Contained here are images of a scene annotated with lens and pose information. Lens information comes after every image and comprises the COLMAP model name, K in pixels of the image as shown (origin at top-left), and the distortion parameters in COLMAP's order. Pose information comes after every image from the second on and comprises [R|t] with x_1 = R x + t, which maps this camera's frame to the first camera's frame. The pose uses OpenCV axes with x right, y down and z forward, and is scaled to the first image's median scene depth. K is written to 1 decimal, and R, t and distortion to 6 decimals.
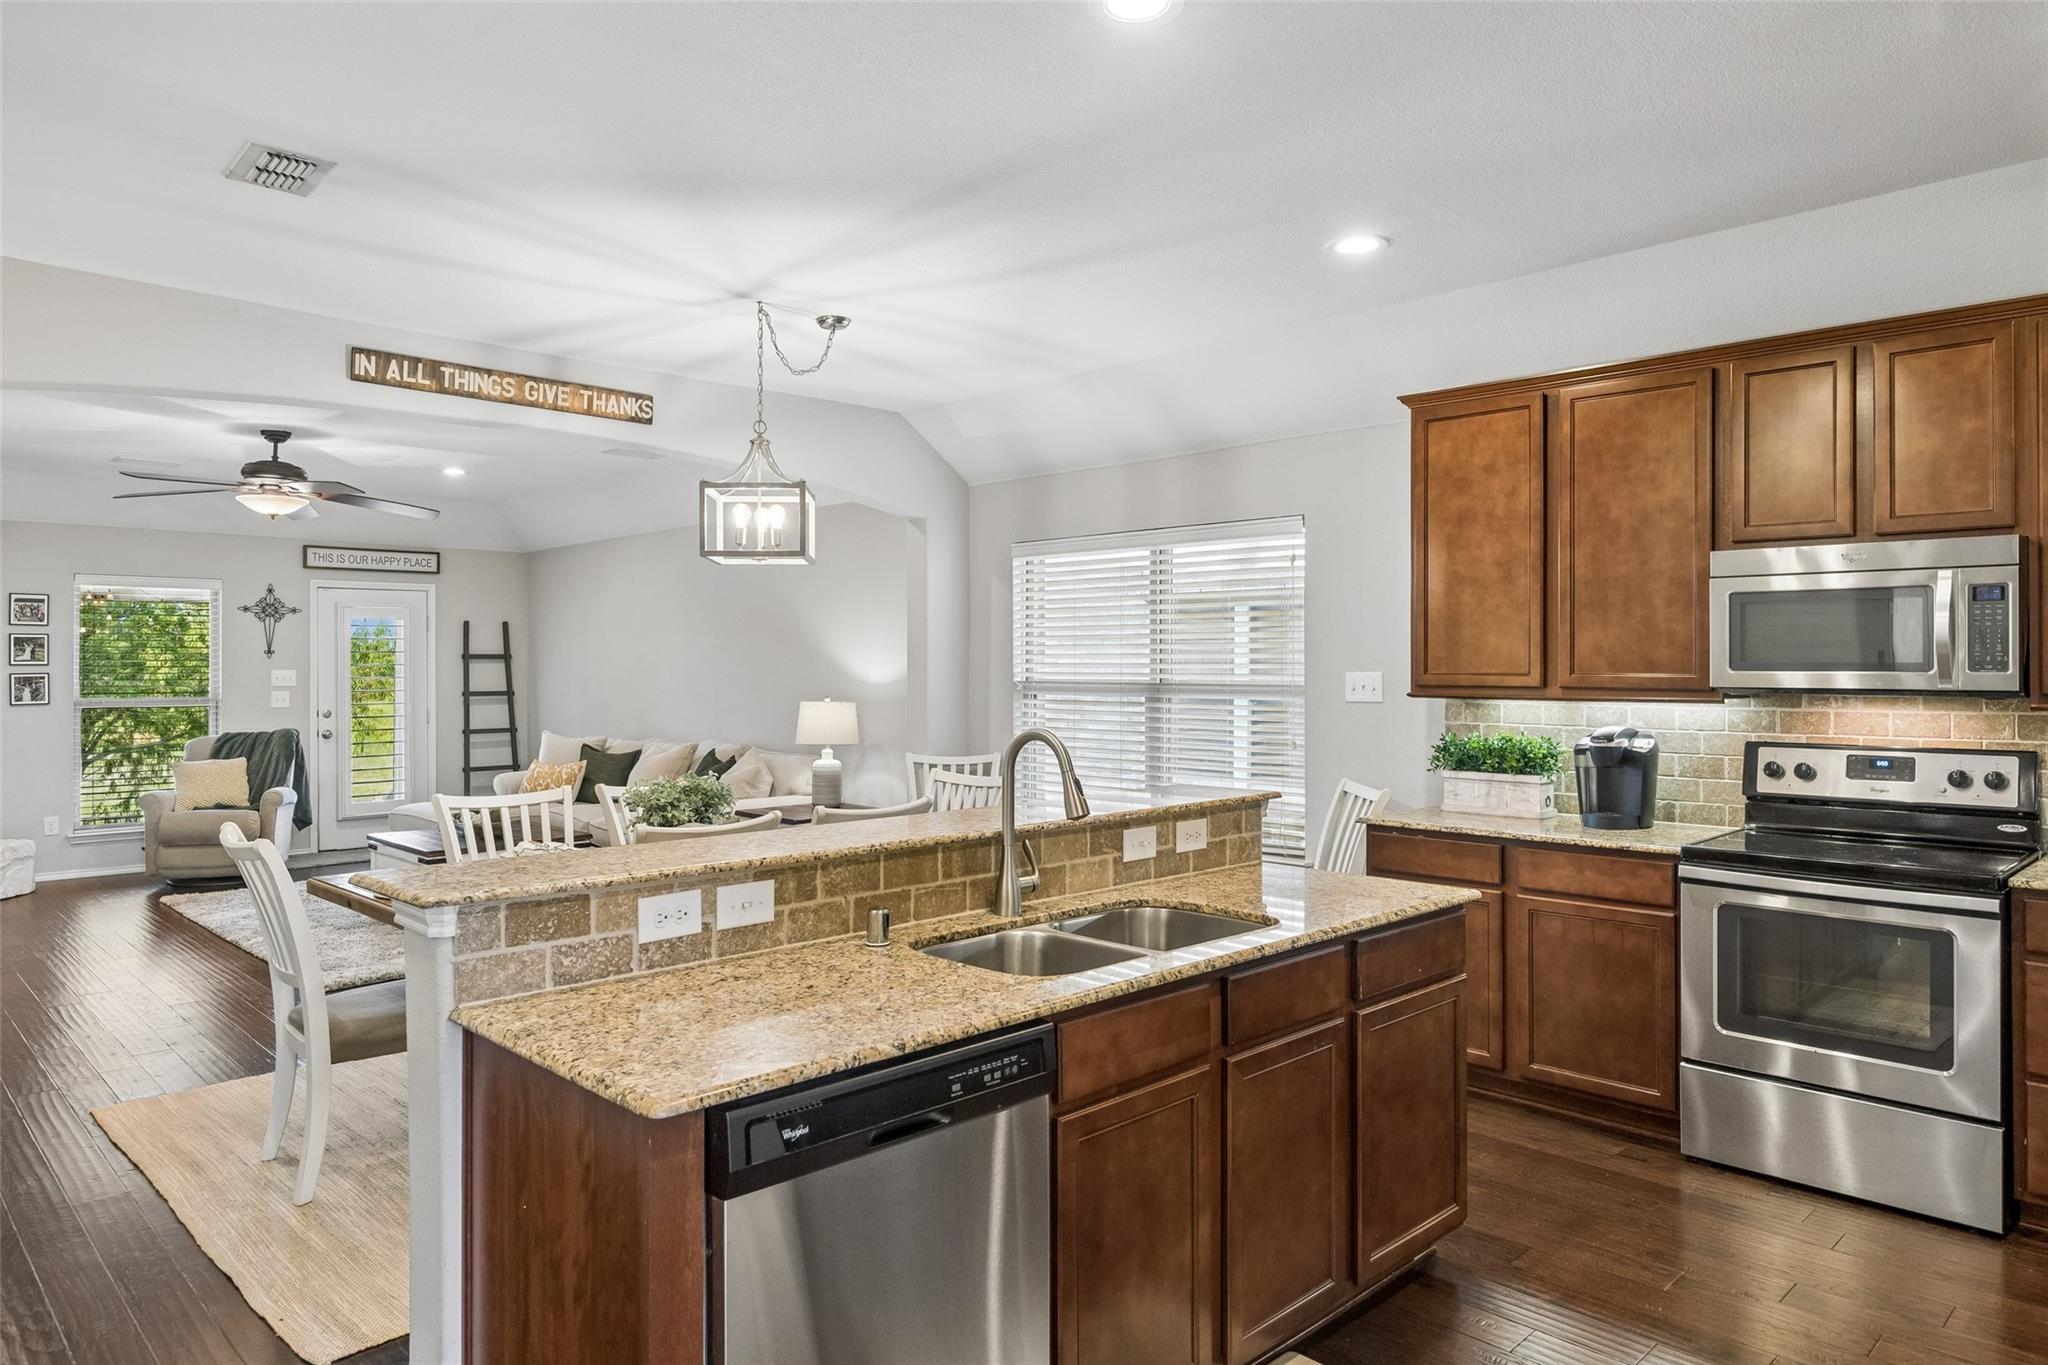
lens RADIAL K [[1291.4, 0, 1023.3], [0, 1291.4, 660.4], [0, 0, 1]] dist [-0.002677, 0.000373]
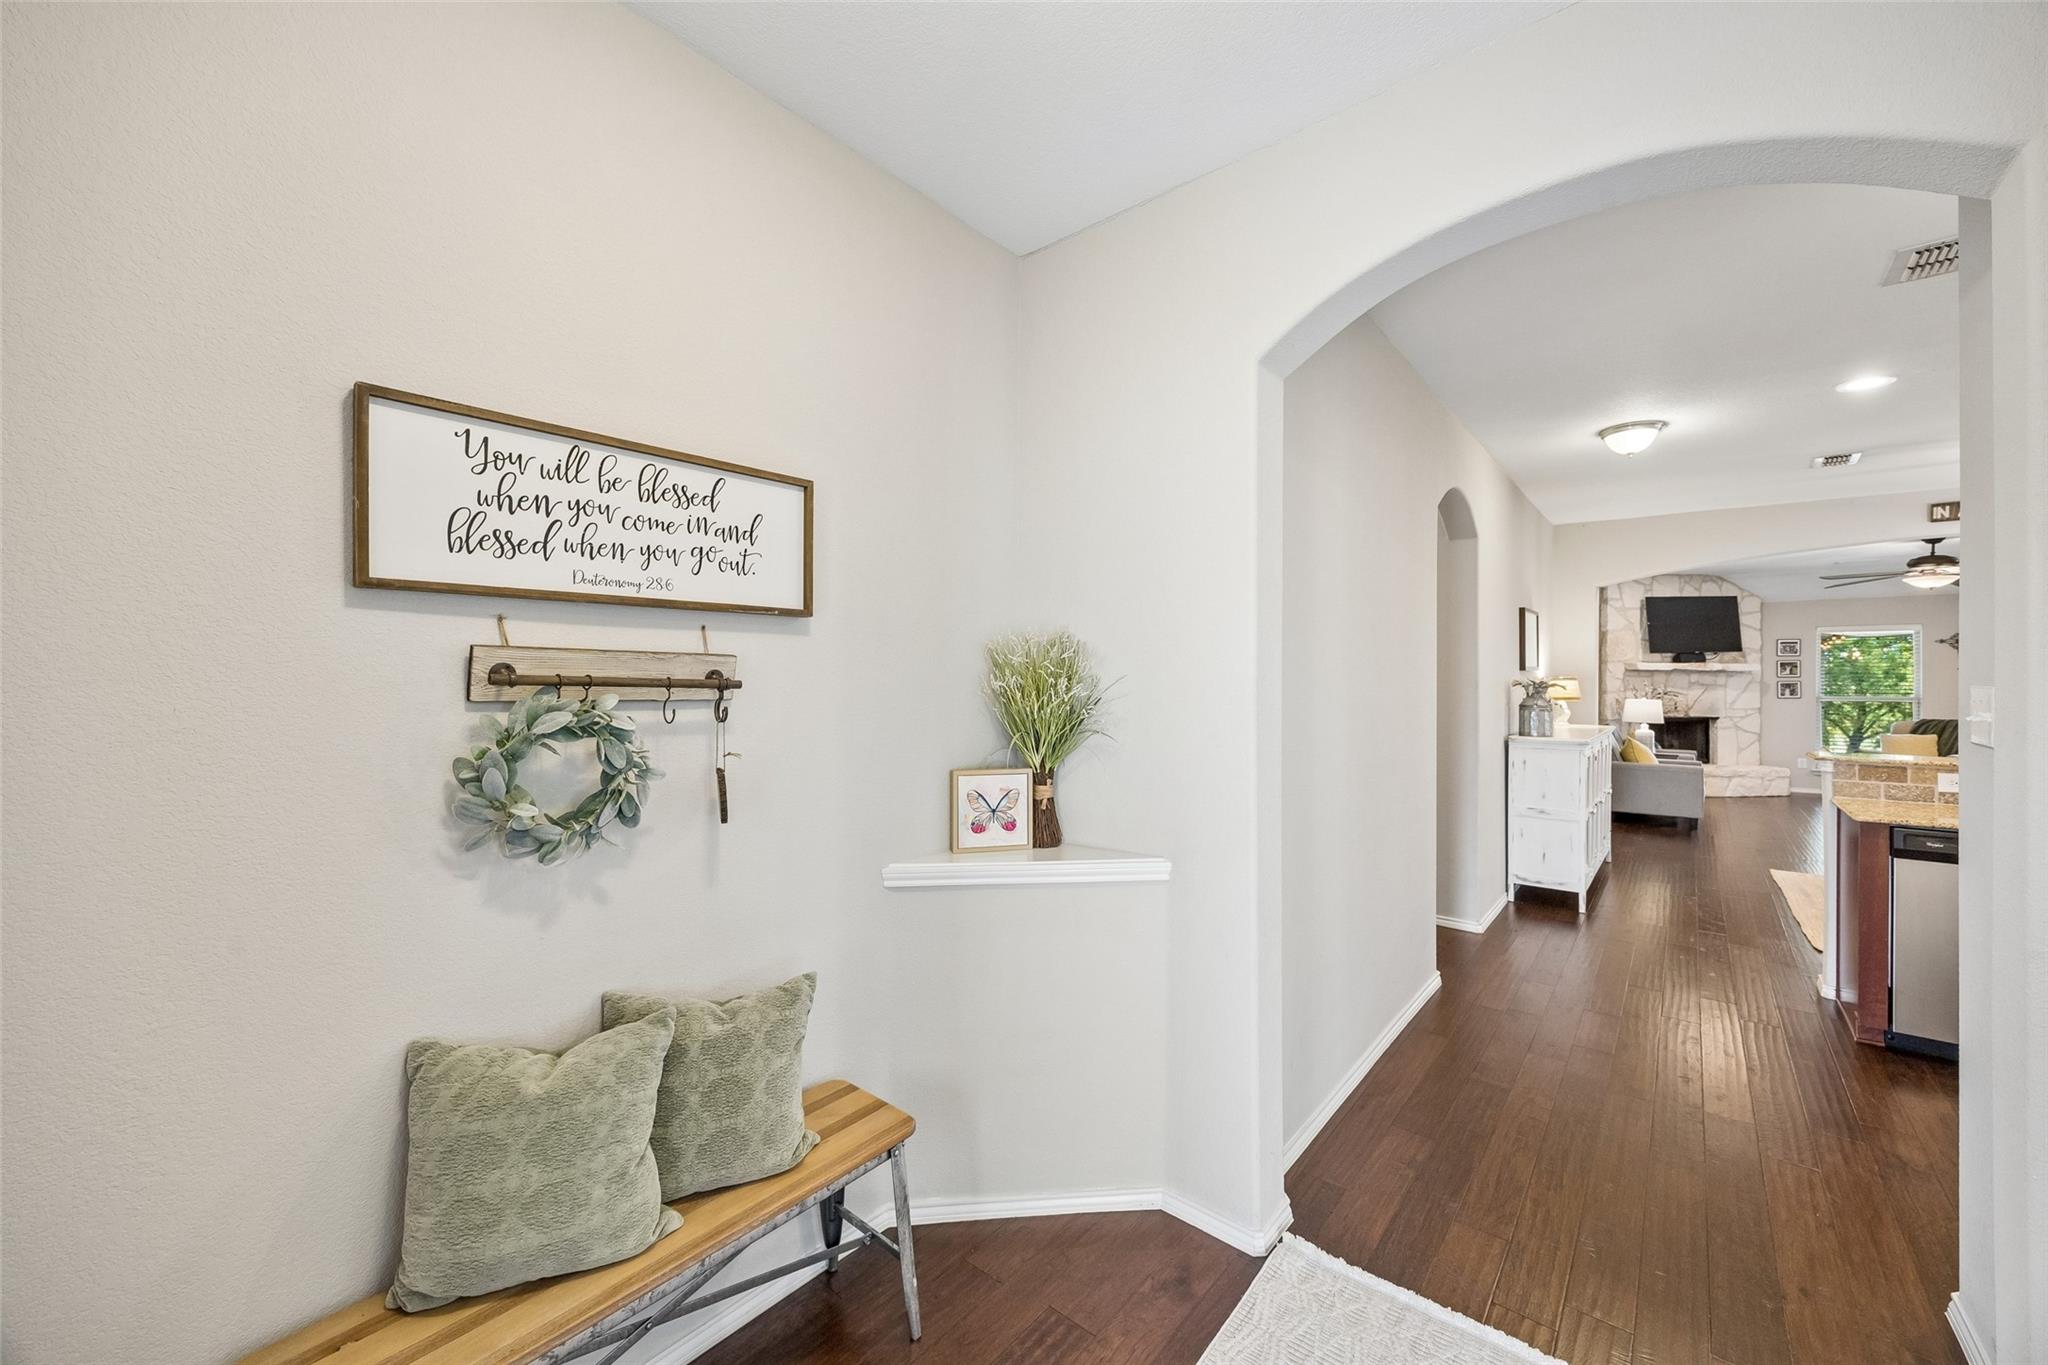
lens RADIAL K [[771.5, 0, 1025.4], [0, 771.5, 681.2], [0, 0, 1]] dist [-0.001234, -0.000227]
pose [[0.086881, 0.003449, -0.996213, 0.308975], [0.004979, 0.999980, 0.003896, -0.000450], [0.996206, -0.005299, 0.086862, -0.258486]]
